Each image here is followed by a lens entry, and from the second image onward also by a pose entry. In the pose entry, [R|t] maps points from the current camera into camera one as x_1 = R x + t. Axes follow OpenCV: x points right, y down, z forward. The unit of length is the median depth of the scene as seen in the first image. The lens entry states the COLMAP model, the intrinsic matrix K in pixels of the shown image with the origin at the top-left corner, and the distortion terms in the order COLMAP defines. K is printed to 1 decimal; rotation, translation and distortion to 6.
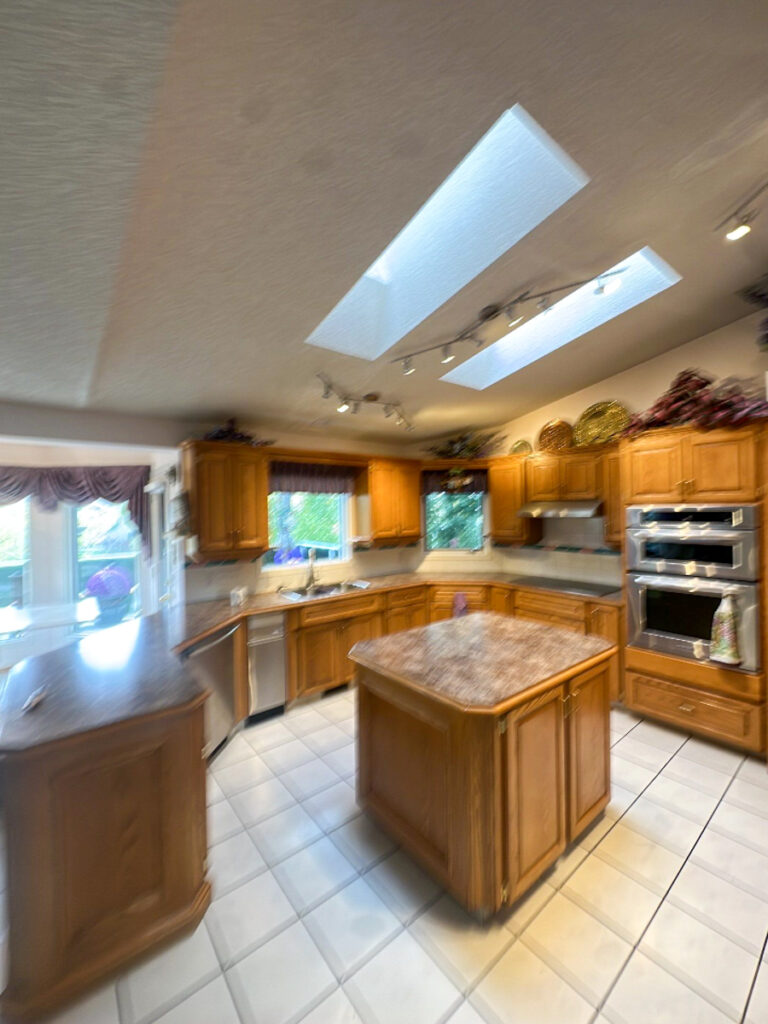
lens RADIAL K [[412.0, 0, 381.5], [0, 412.0, 513.2], [0, 0, 1]] dist [0.000293, 0.000347]
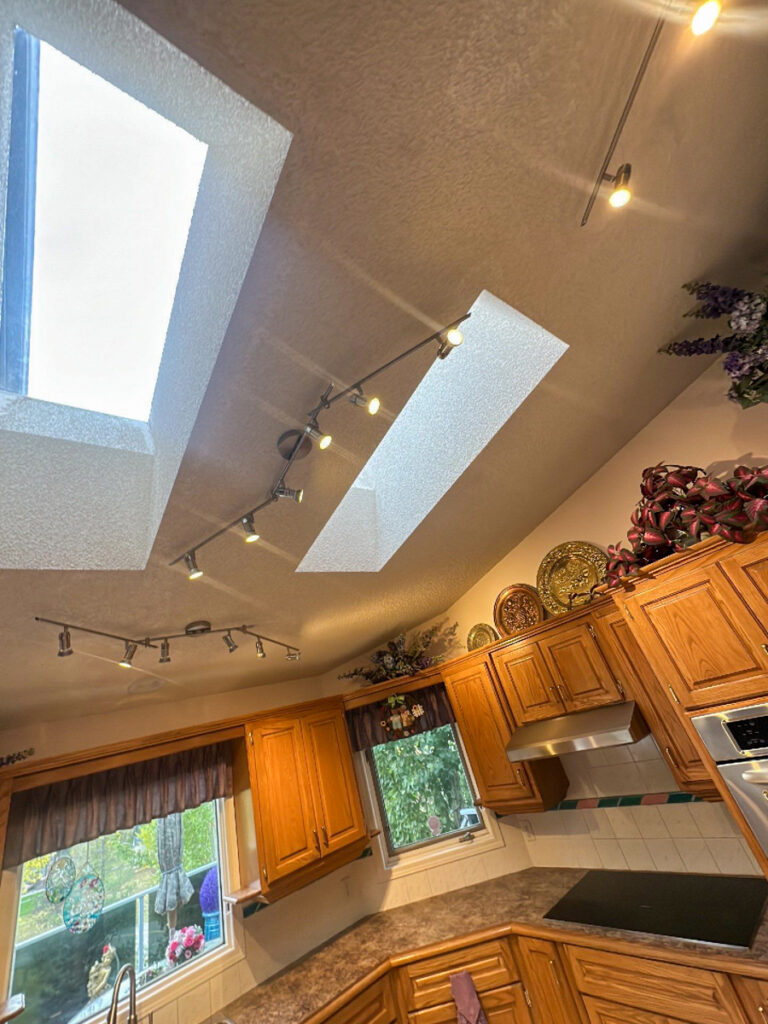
lens RADIAL K [[412.0, 0, 381.9], [0, 412.0, 510.9], [0, 0, 1]] dist [0.000293, 0.000347]
pose [[0.969140, -0.231307, 0.085234, 0.187977], [0.243943, 0.850108, -0.466700, -0.063721], [0.035493, 0.473090, 0.880299, 0.324072]]
